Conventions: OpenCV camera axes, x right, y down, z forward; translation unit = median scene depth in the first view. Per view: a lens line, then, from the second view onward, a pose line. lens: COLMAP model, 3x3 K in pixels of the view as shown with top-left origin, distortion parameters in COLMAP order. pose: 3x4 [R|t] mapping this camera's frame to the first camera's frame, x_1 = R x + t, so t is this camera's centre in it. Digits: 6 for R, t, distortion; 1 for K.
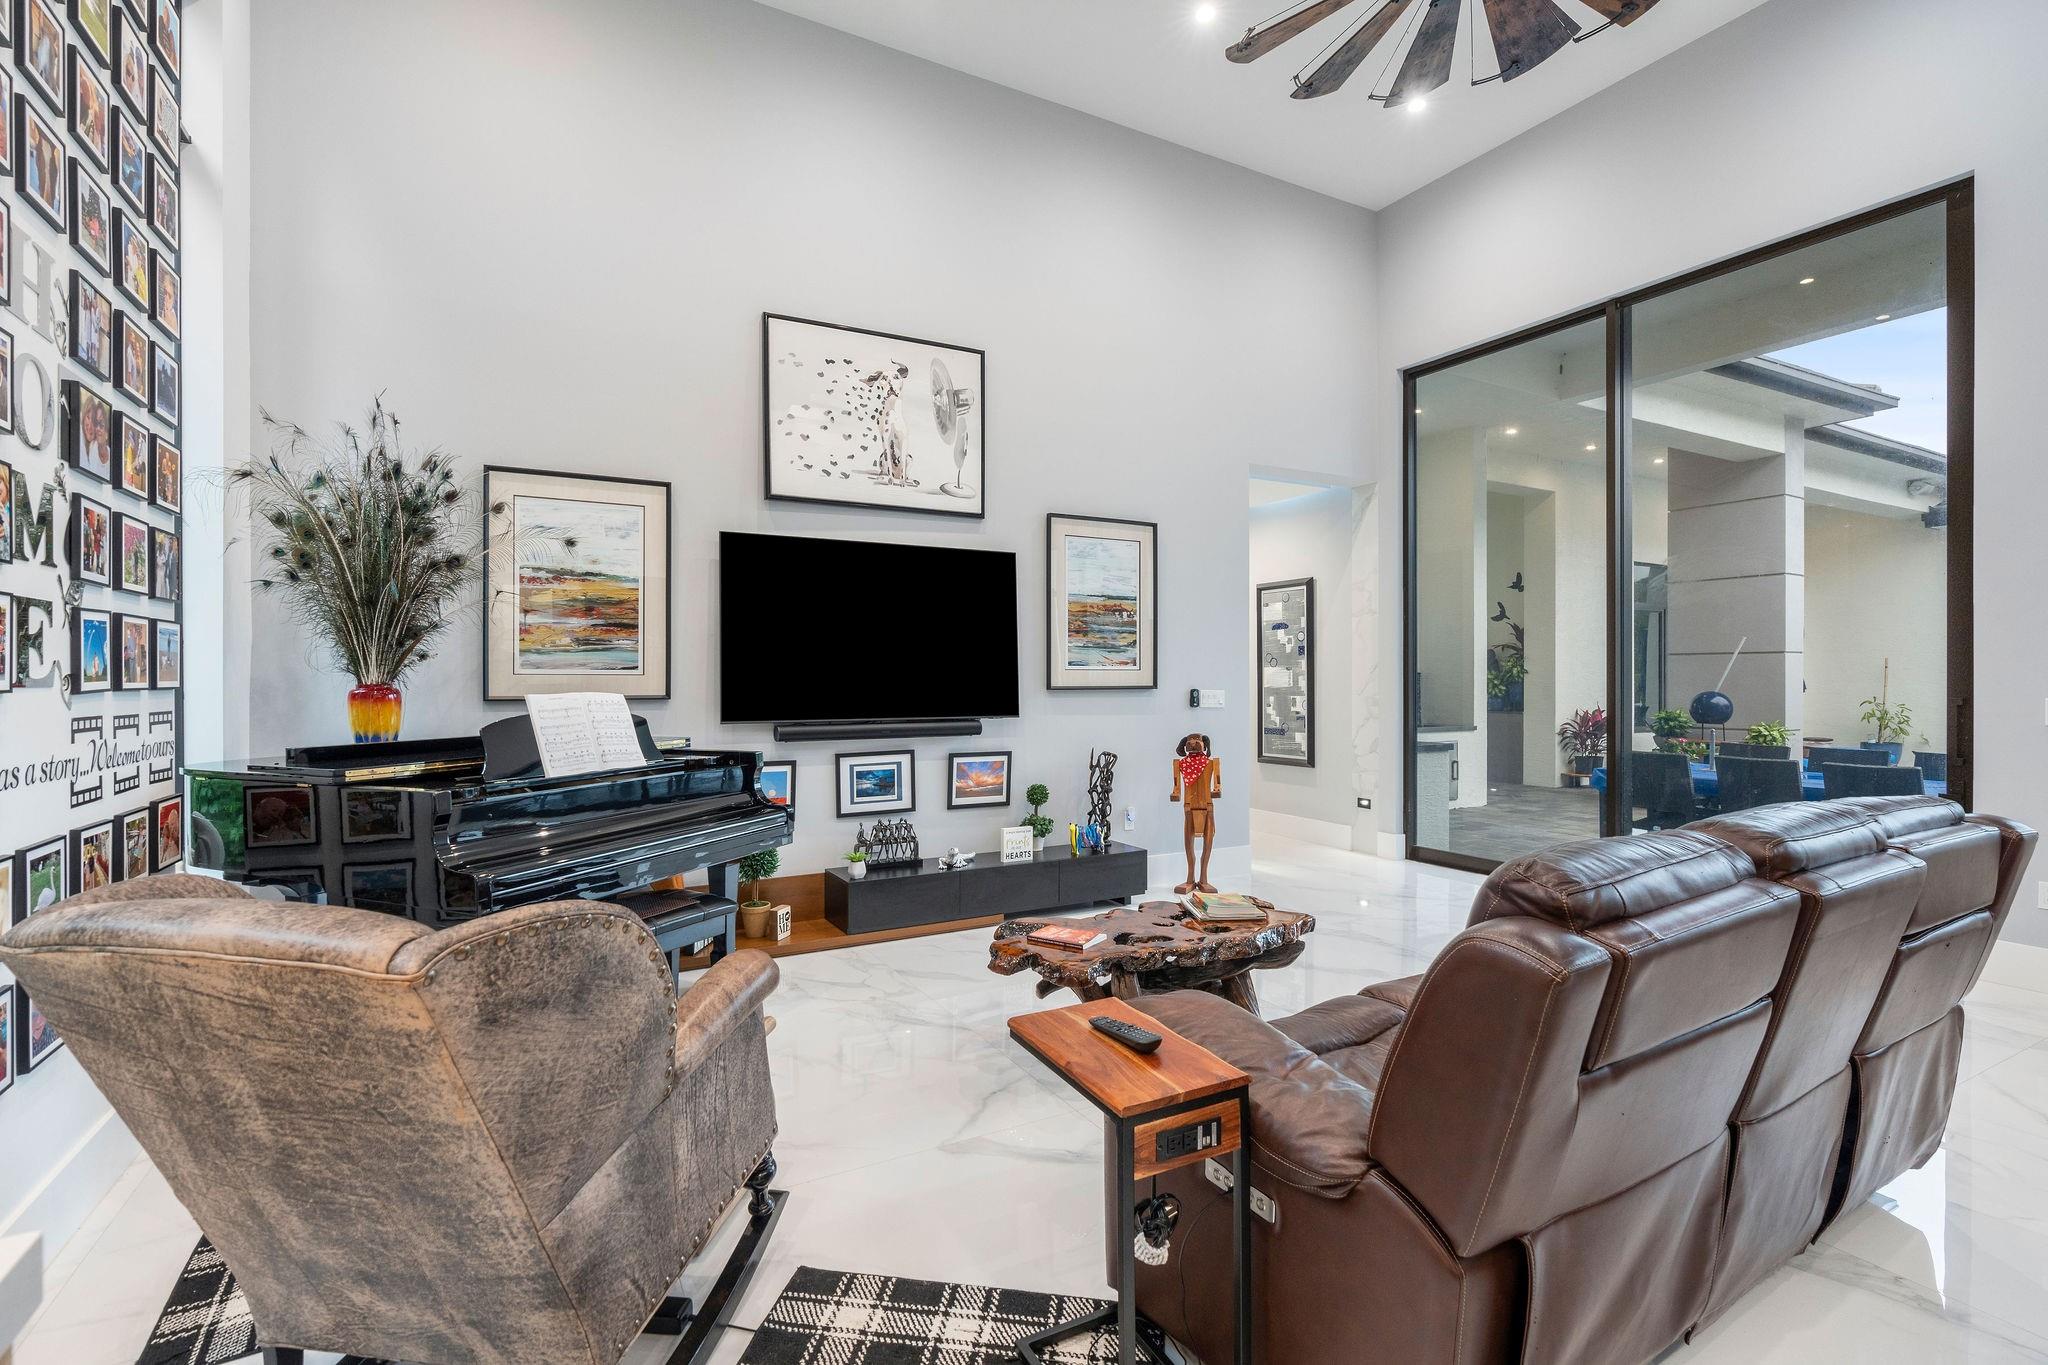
lens RADIAL K [[936.1, 0, 1024.8], [0, 936.1, 681.2], [0, 0, 1]] dist [-0.005453, 0.003494]
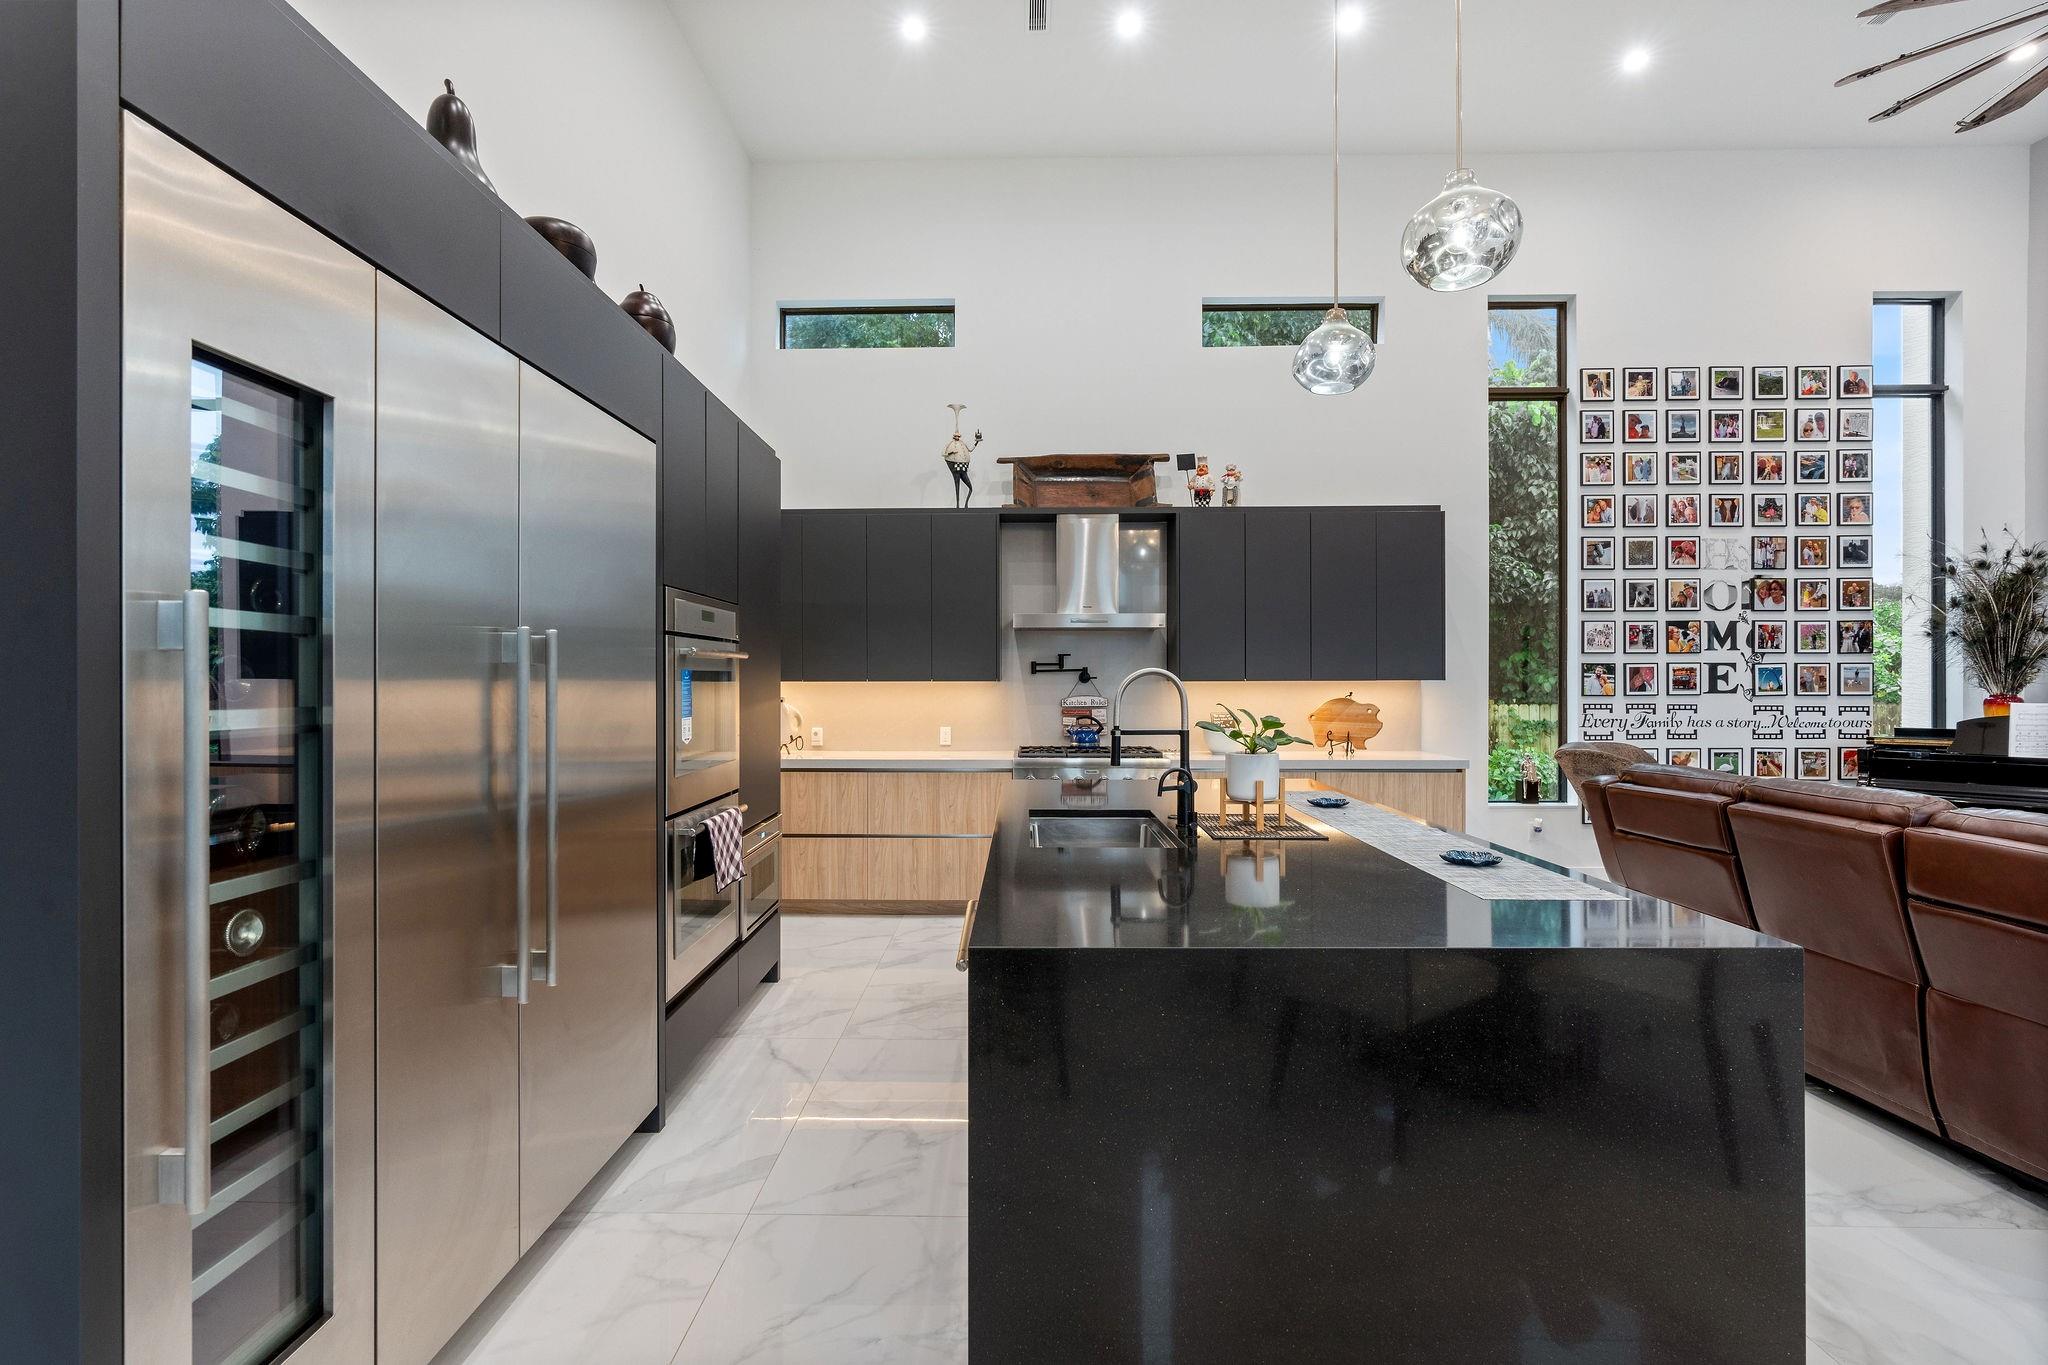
lens RADIAL K [[936.1, 0, 997.6], [0, 936.1, 684.0], [0, 0, 1]] dist [-0.005453, 0.003494]
pose [[-0.498739, 0.005780, -0.866733, 1.030871], [0.000566, 0.999980, 0.006343, -0.017372], [0.866752, 0.002673, -0.498732, 0.206471]]
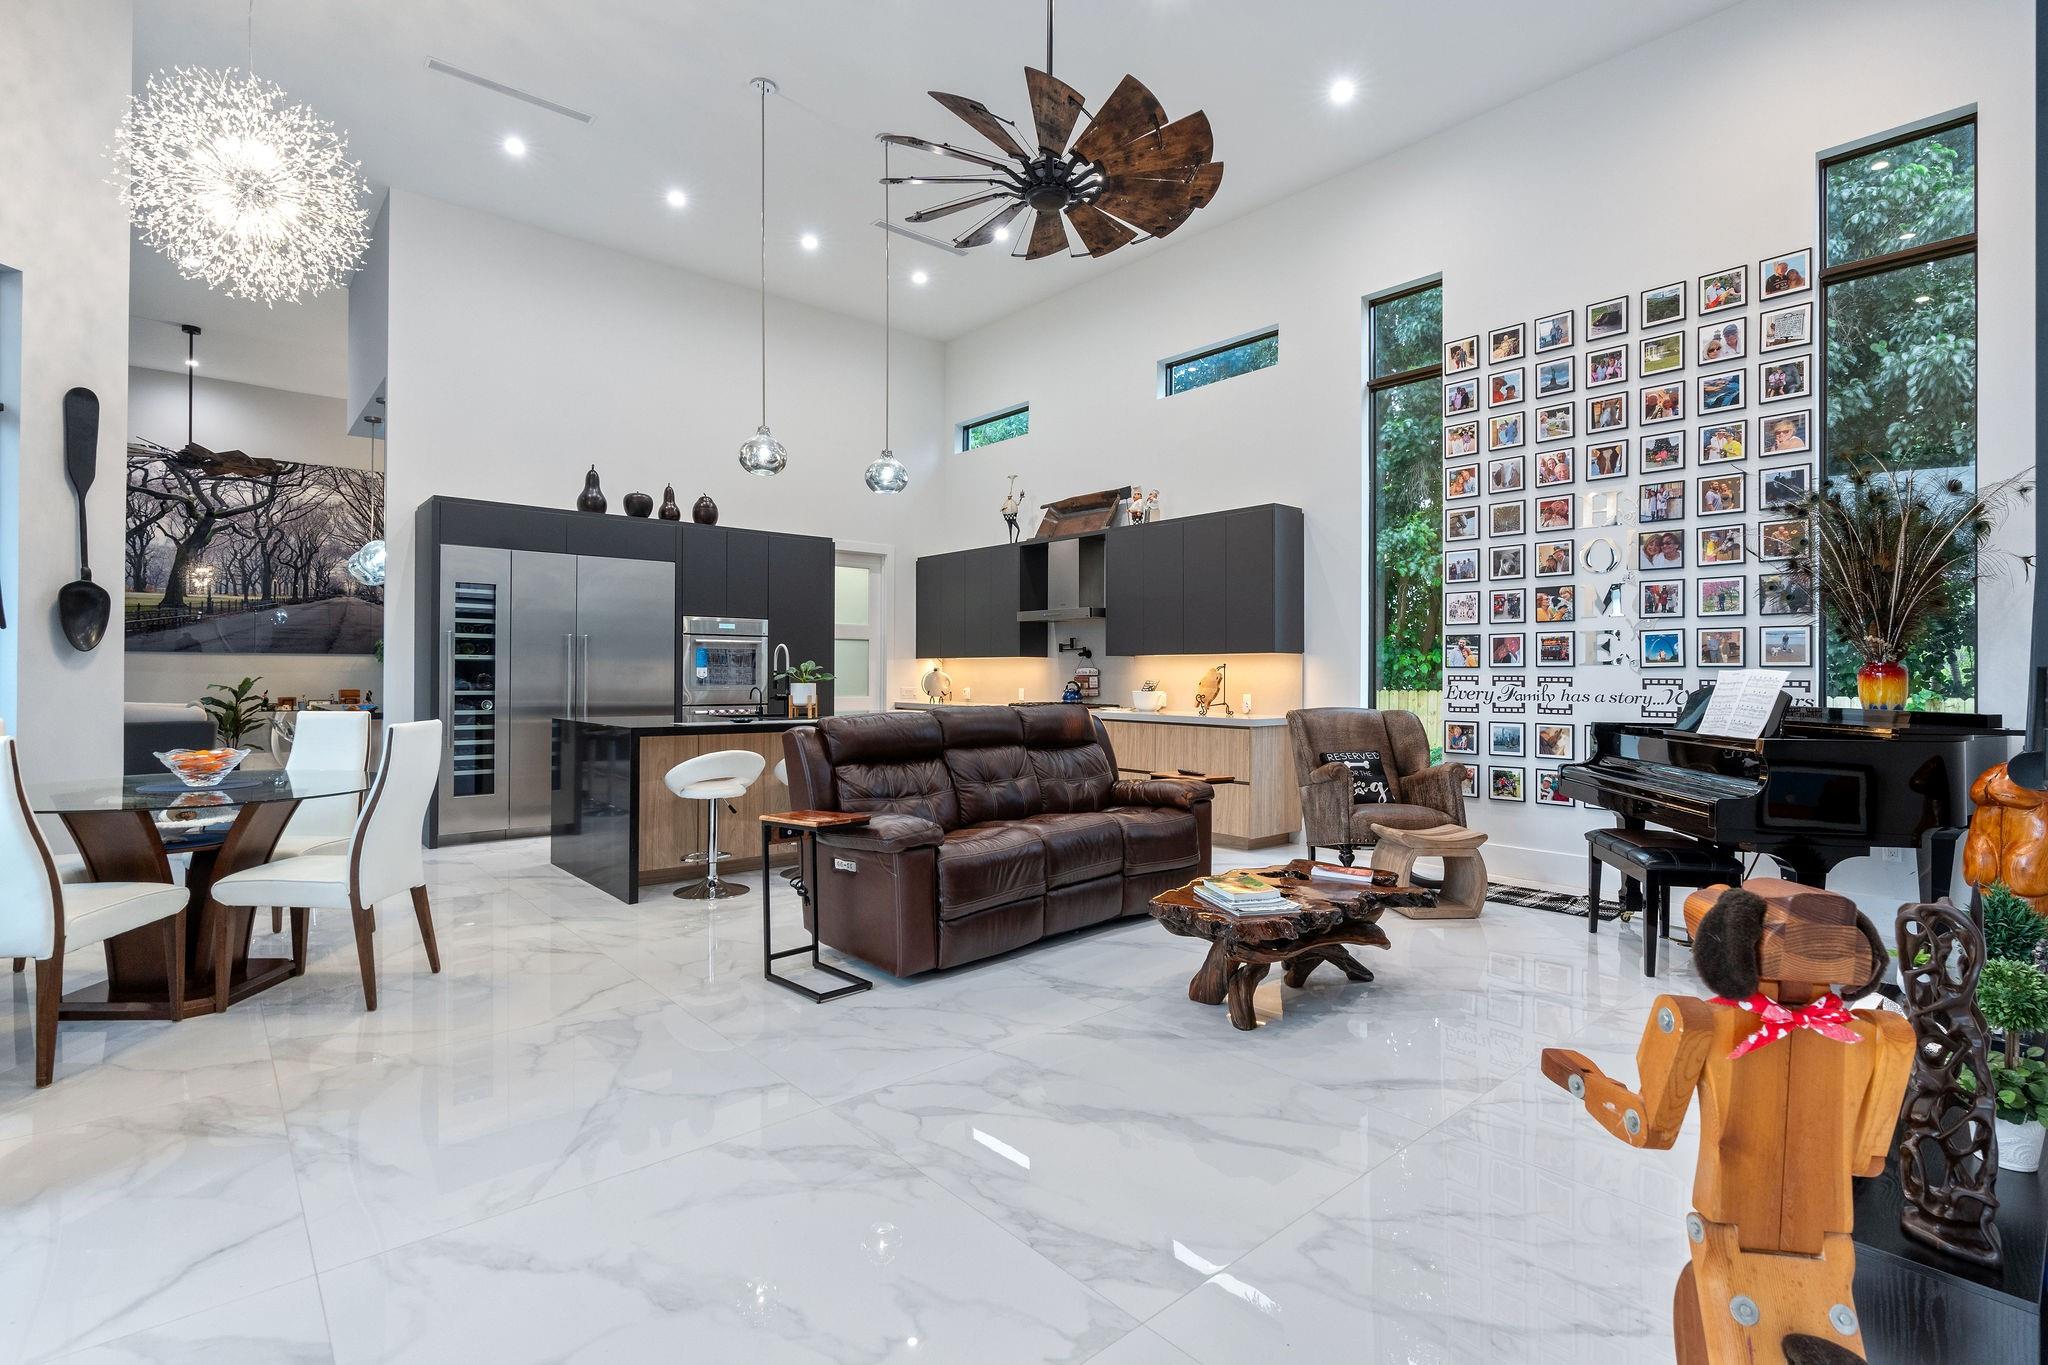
lens RADIAL K [[936.1, 0, 1010.8], [0, 936.1, 674.9], [0, 0, 1]] dist [-0.005453, 0.003494]
pose [[-0.974806, -0.000527, -0.223053, 0.449773], [-0.001739, 0.999985, 0.005239, 0.009377], [0.223047, 0.005495, -0.974792, 1.284714]]
